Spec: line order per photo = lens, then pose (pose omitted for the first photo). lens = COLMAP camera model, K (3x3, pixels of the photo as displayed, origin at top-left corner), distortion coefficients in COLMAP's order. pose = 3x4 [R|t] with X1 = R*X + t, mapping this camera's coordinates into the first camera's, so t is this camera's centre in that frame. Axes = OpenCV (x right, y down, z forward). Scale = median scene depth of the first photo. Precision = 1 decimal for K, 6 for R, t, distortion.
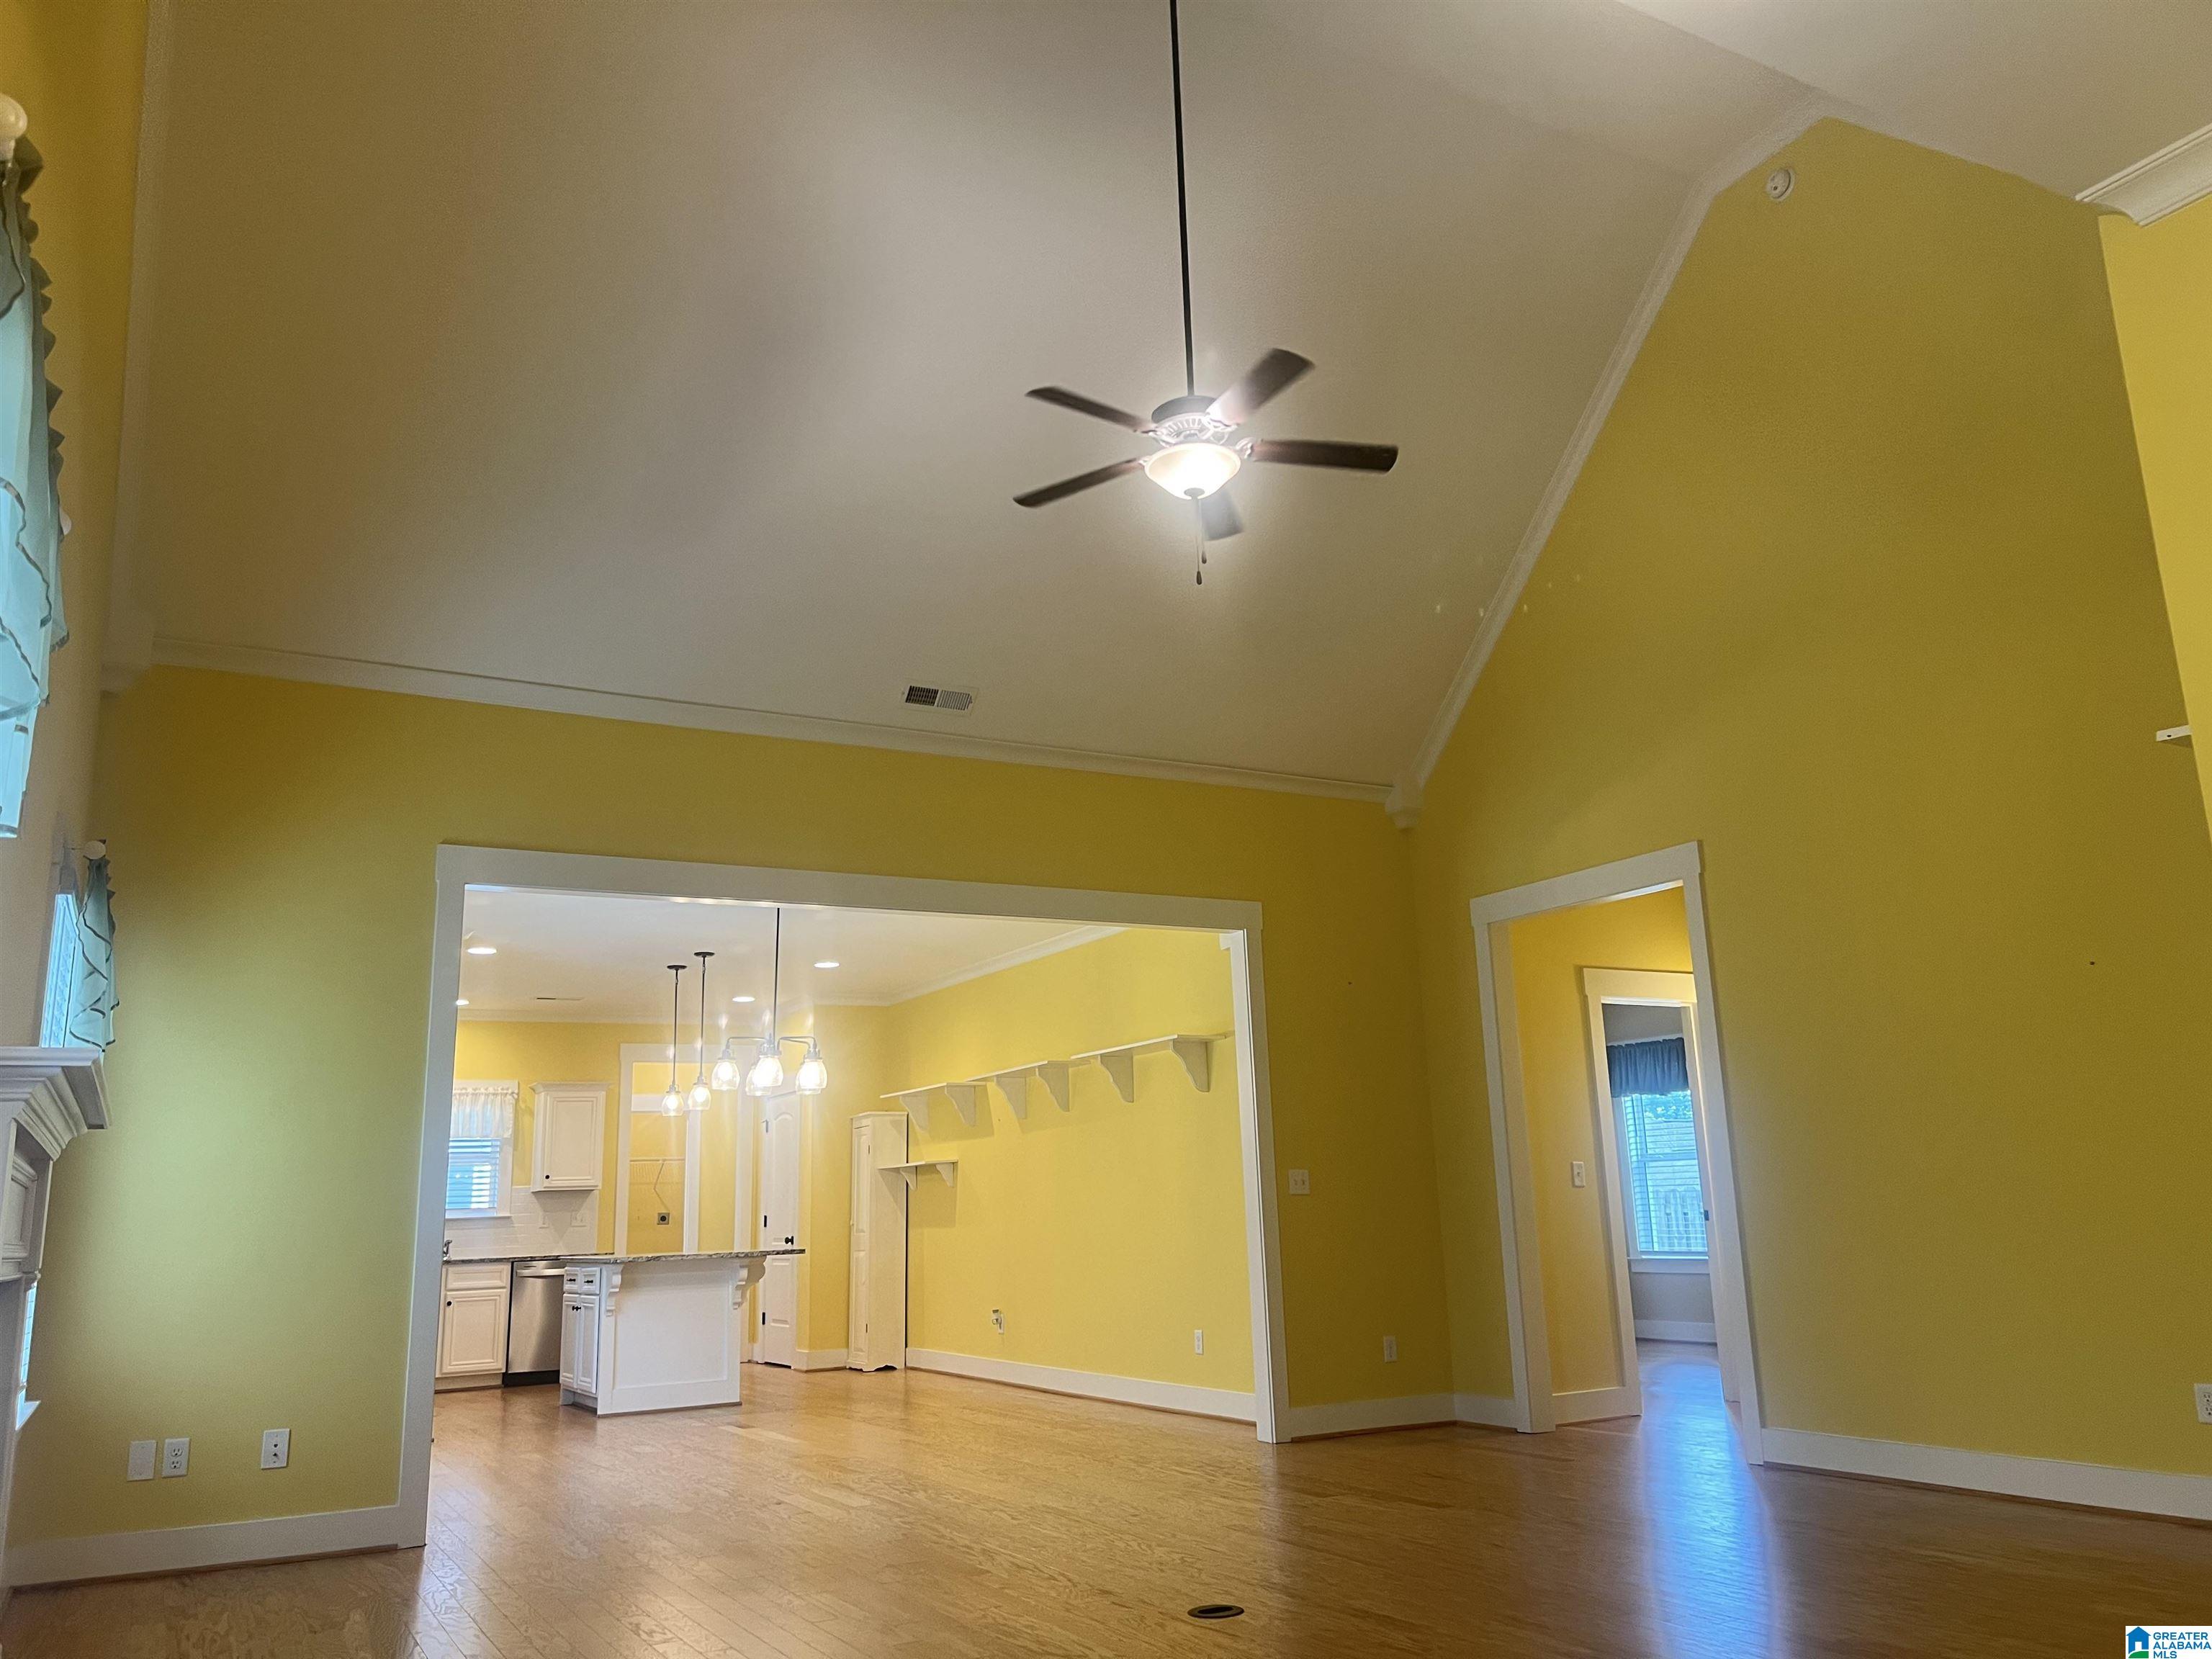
lens RADIAL K [[1659.2, 0, 1123.9], [0, 1659.2, 821.5], [0, 0, 1]] dist [0.059413, -0.067955]
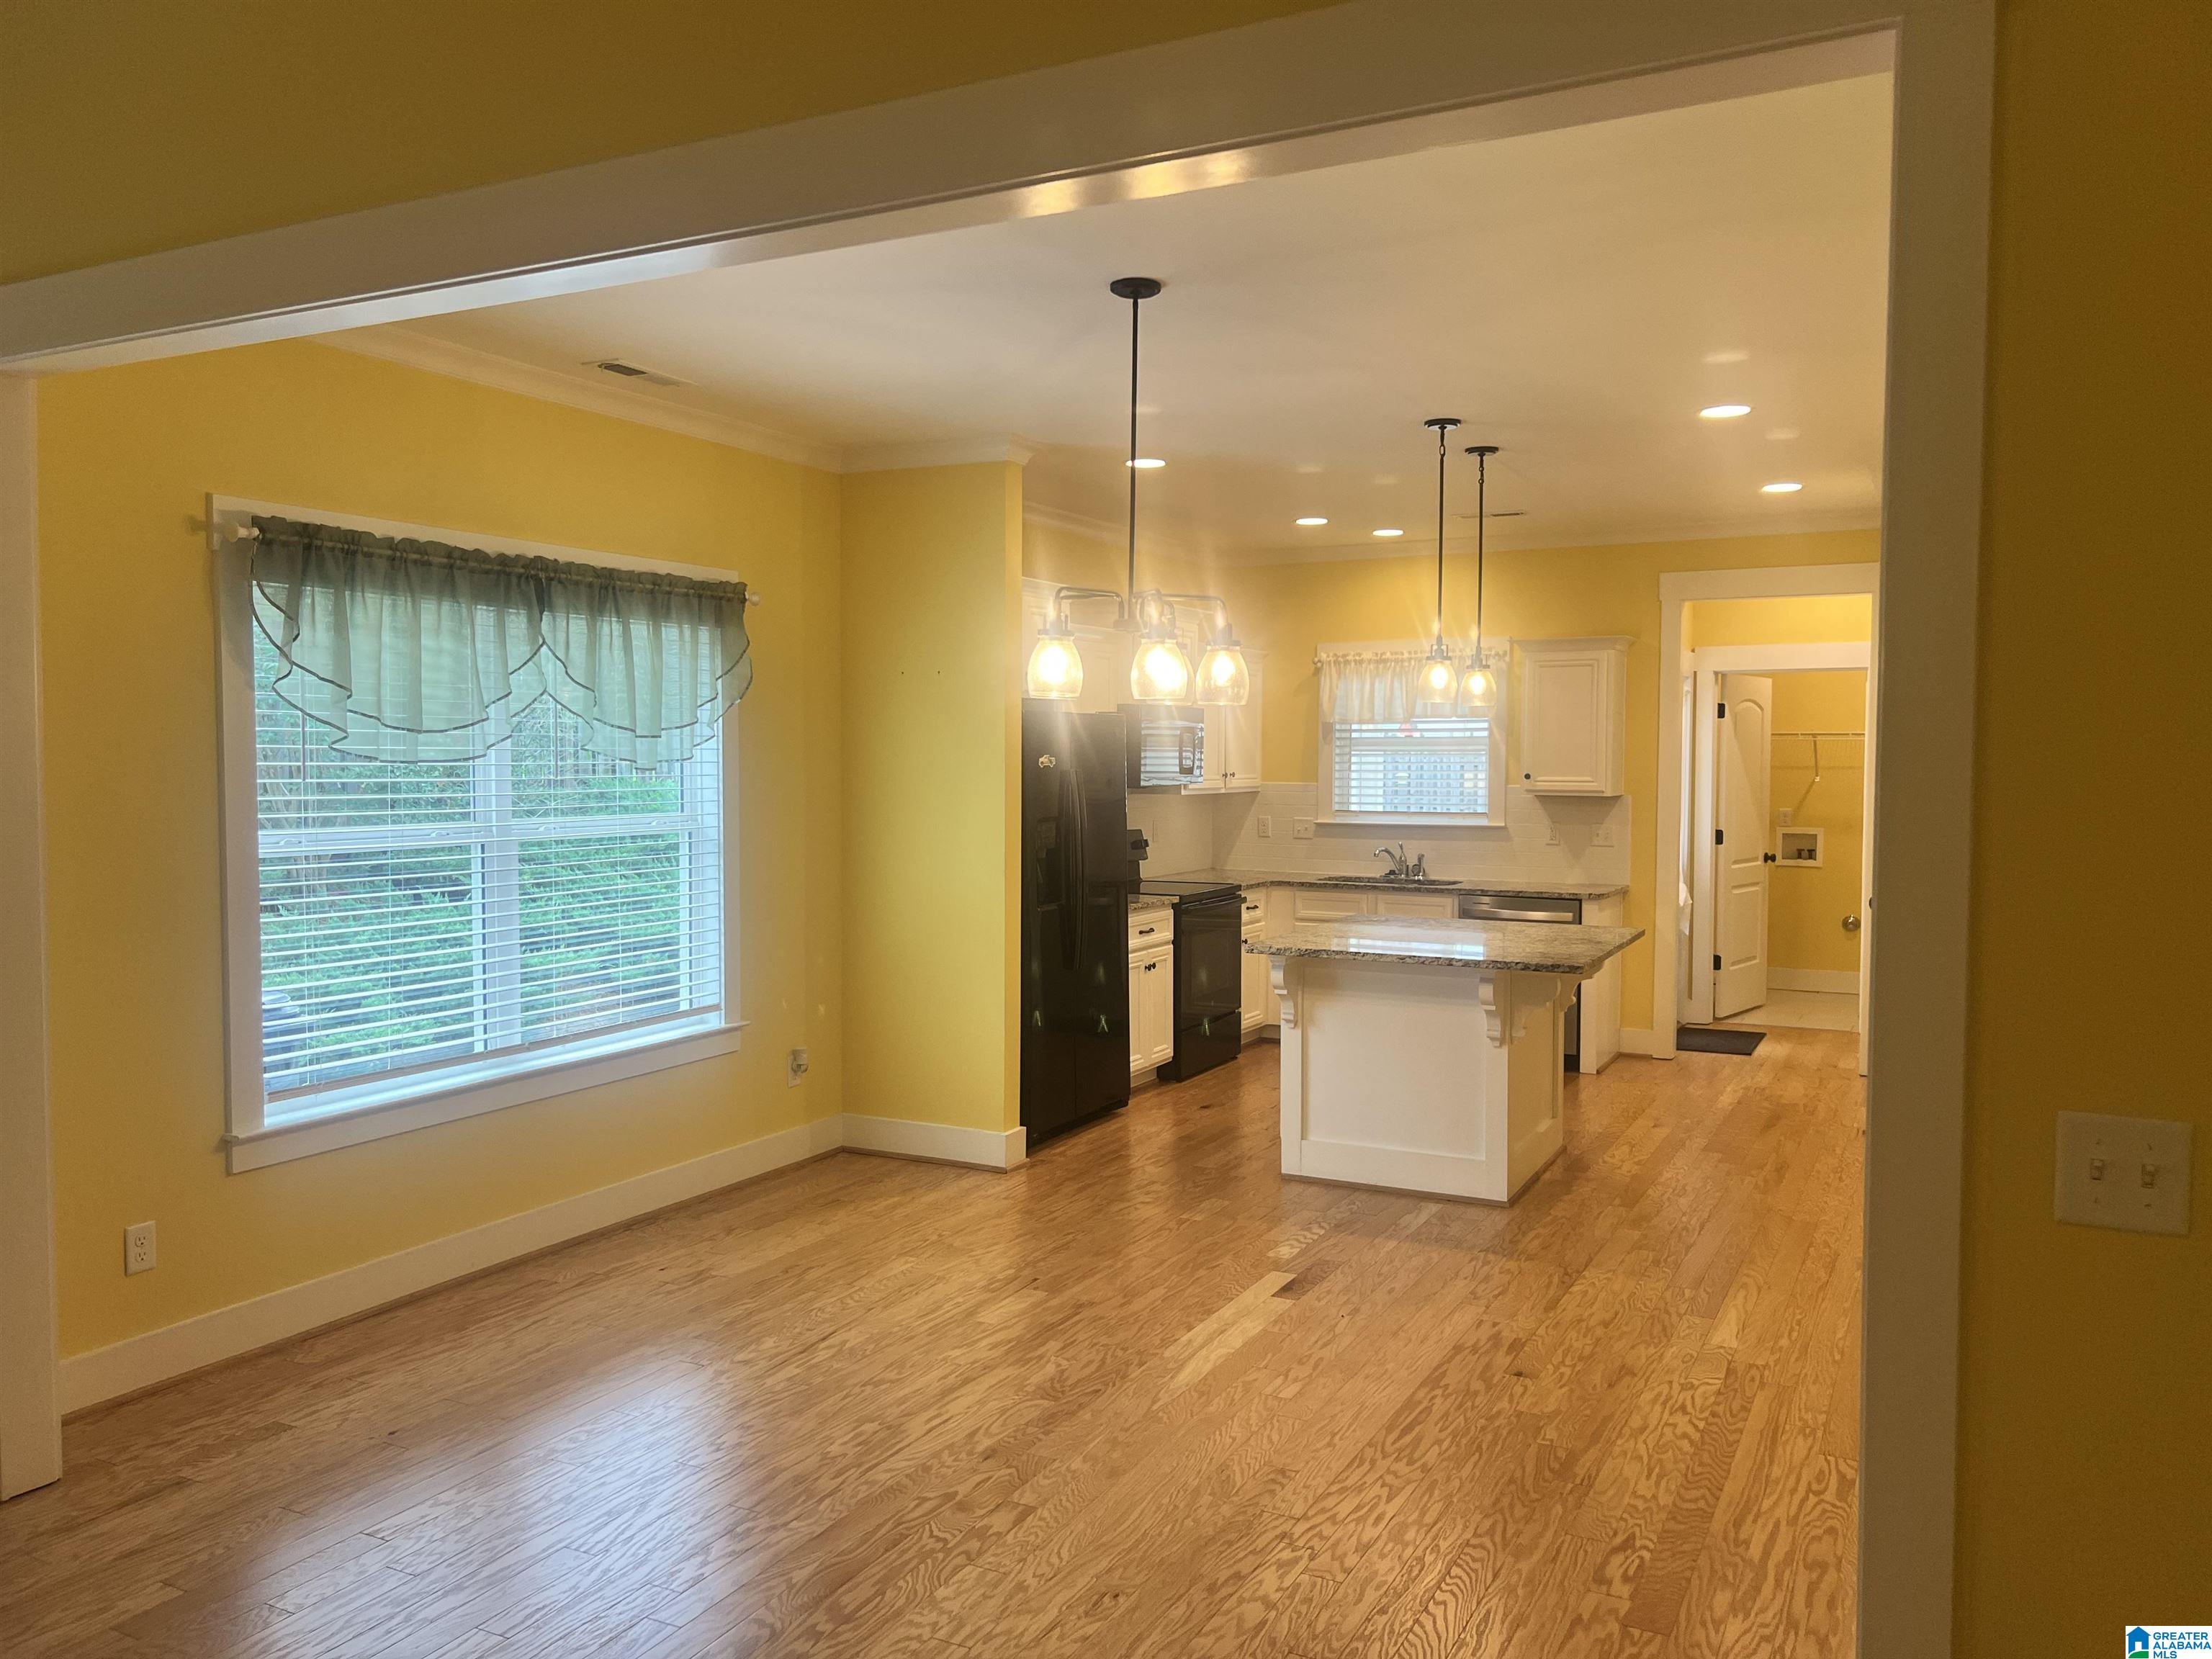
lens RADIAL K [[1659.2, 0, 1140.7], [0, 1659.2, 830.8], [0, 0, 1]] dist [0.059413, -0.067955]
pose [[0.558711, 0.074890, -0.825974, 0.201929], [0.168247, 0.964972, 0.201300, 0.105050], [0.812118, -0.251436, 0.526541, 0.763237]]
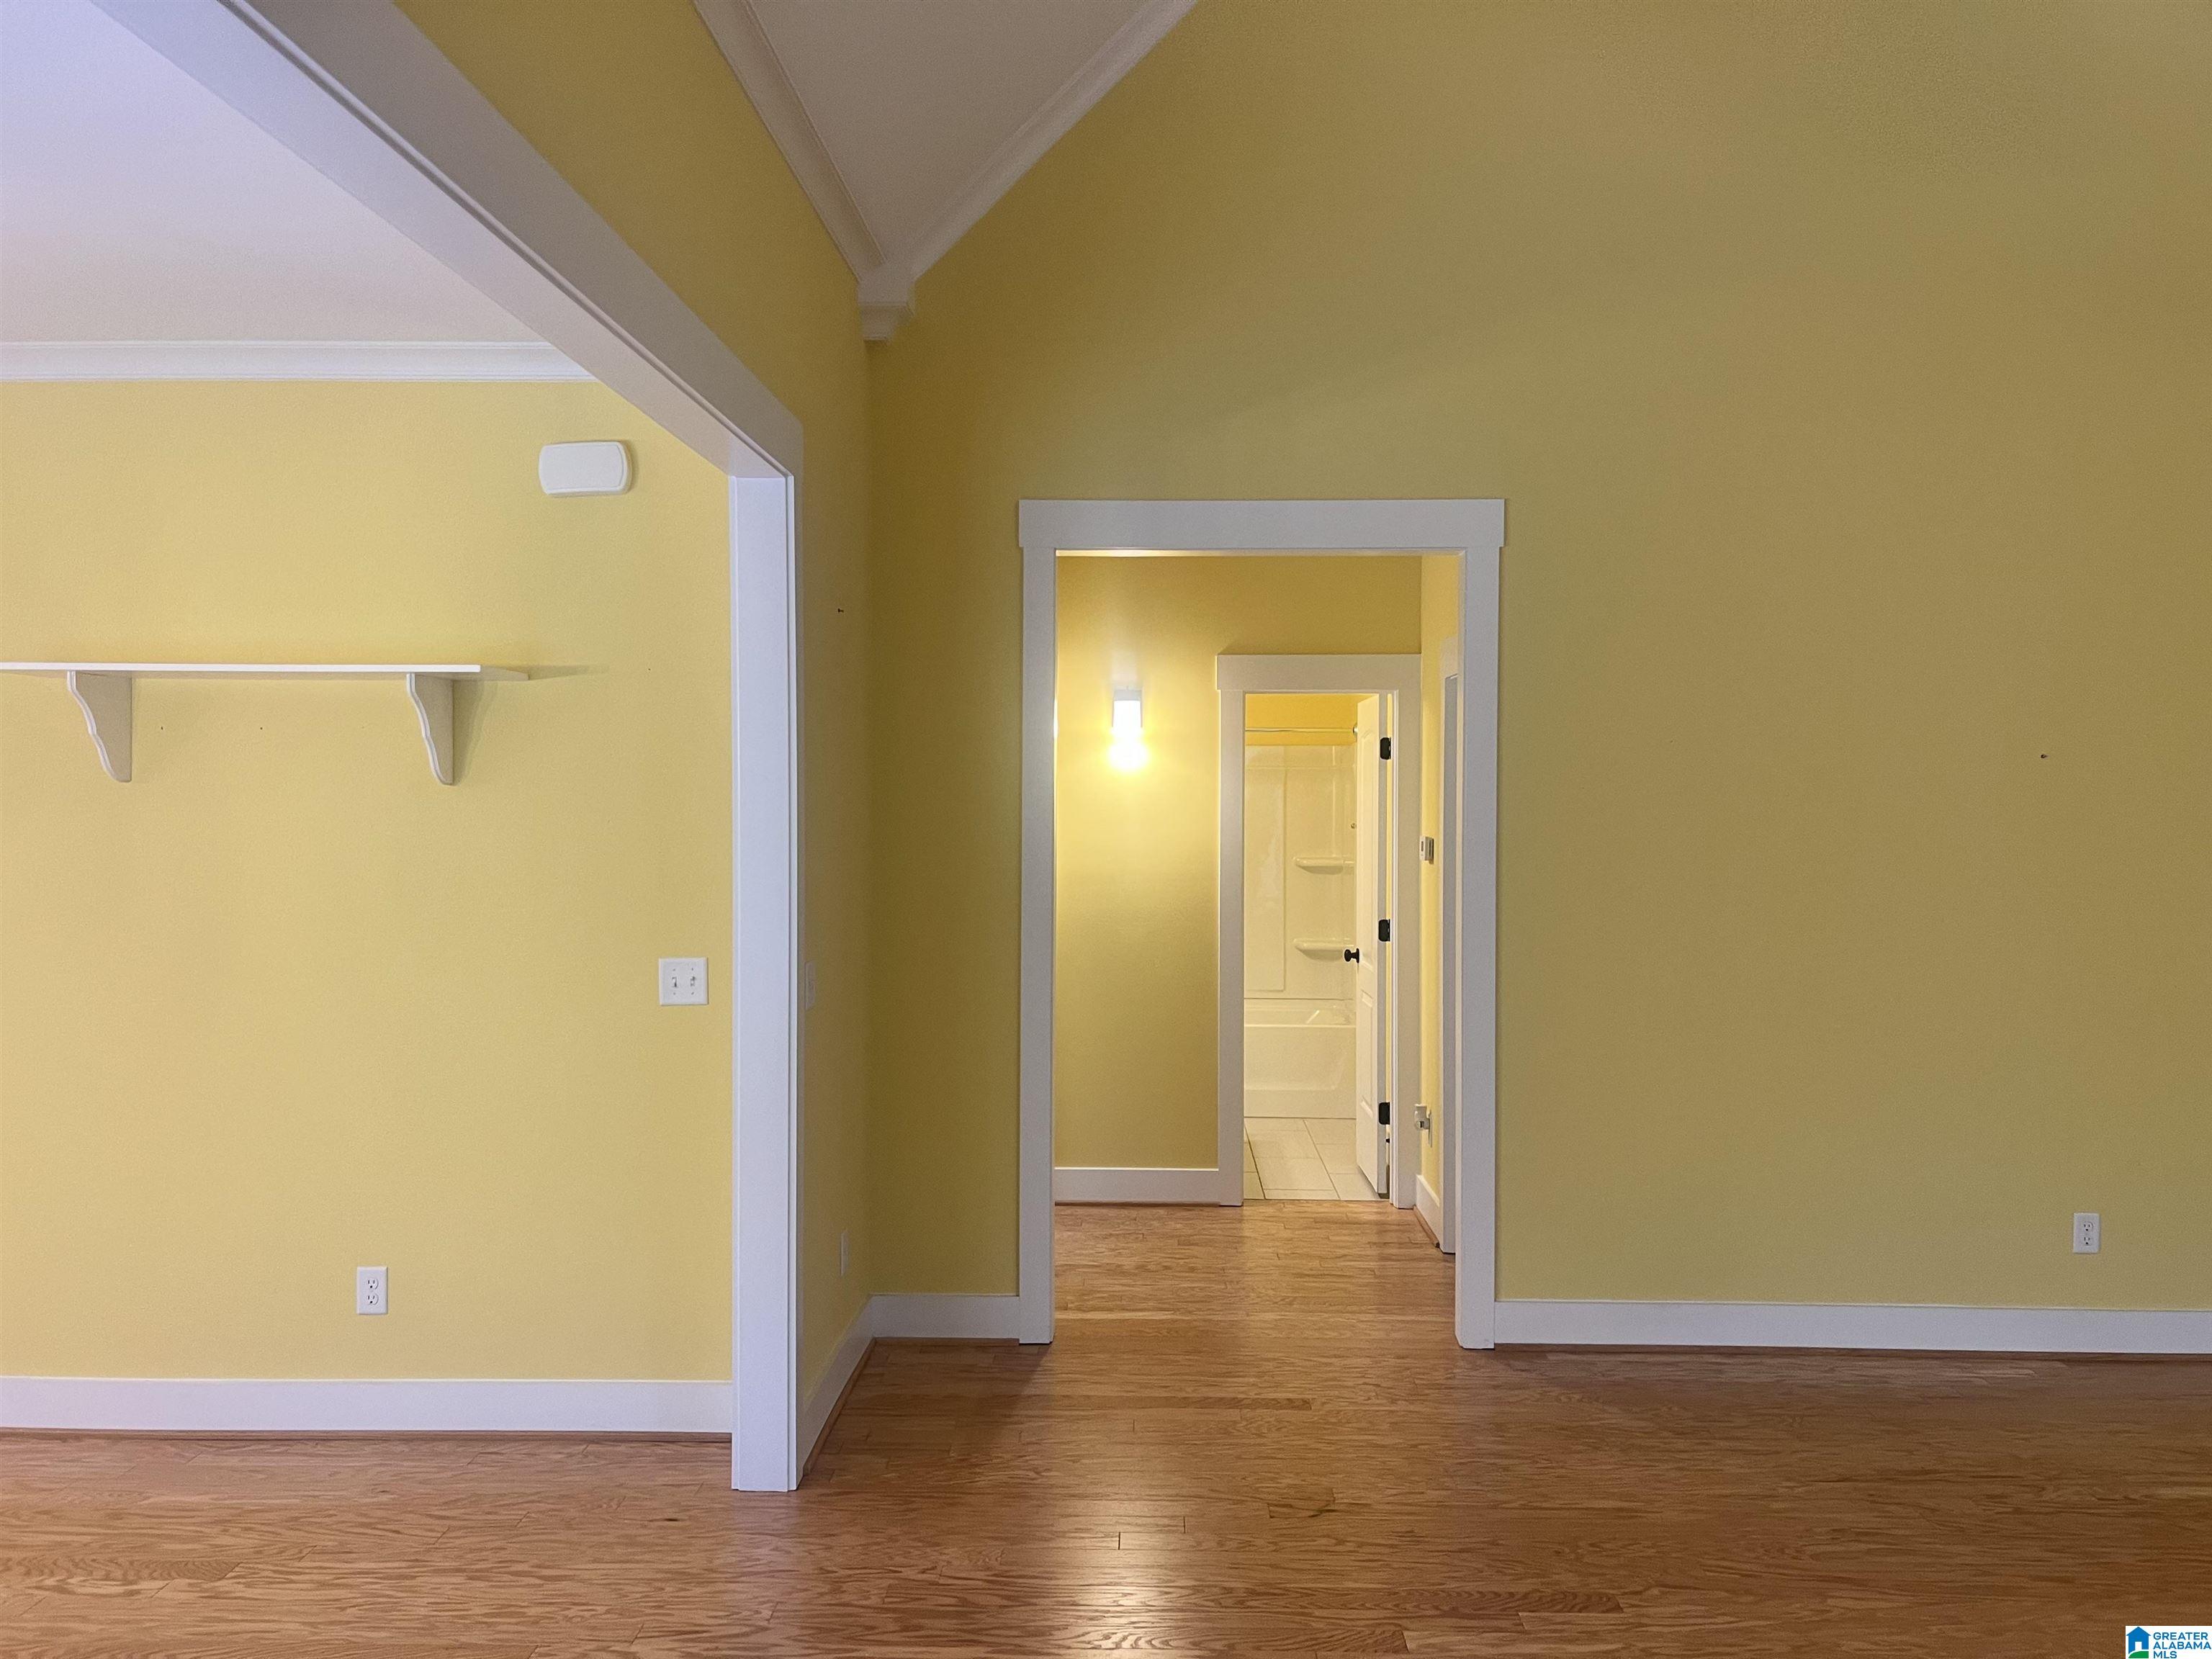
lens RADIAL K [[1659.2, 0, 1114.5], [0, 1659.2, 822.1], [0, 0, 1]] dist [0.059413, -0.067955]
pose [[0.507256, 0.020688, 0.861547, -0.281787], [-0.218510, 0.970130, 0.105358, 0.088385], [-0.833633, -0.241700, 0.496625, 0.650264]]
